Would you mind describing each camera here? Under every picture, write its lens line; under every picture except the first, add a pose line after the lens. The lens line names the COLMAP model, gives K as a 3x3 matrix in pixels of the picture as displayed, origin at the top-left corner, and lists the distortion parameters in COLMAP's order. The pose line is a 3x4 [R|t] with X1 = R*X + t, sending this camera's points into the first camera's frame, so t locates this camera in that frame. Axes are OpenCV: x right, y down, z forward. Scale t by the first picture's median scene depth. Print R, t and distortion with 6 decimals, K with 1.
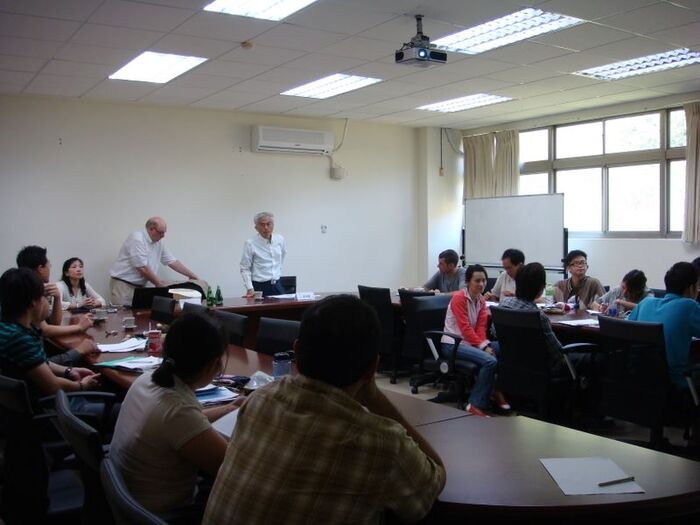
lens RADIAL K [[719.1, 0, 350.0], [0, 719.1, 262.5], [0, 0, 1]] dist [-0.141377, 0.020785]
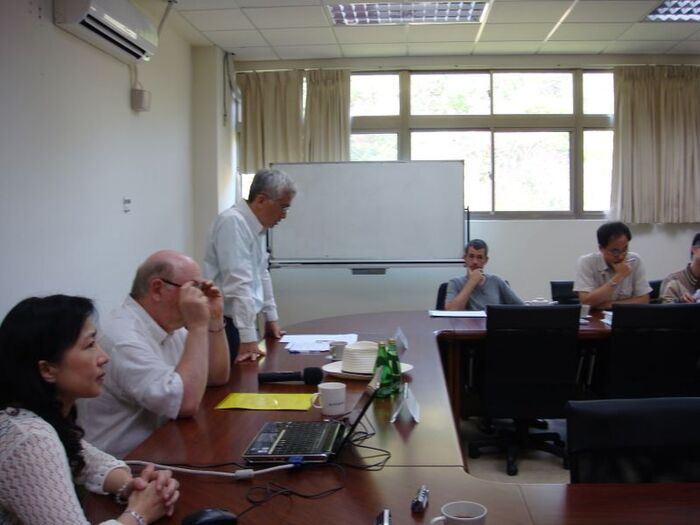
lens RADIAL K [[719.1, 0, 350.0], [0, 719.1, 262.5], [0, 0, 1]] dist [-0.141377, 0.020785]
pose [[0.610854, -0.048282, 0.790270, -0.366549], [0.035978, 0.998801, 0.033213, -0.018231], [-0.790925, 0.008144, 0.611859, 0.607558]]
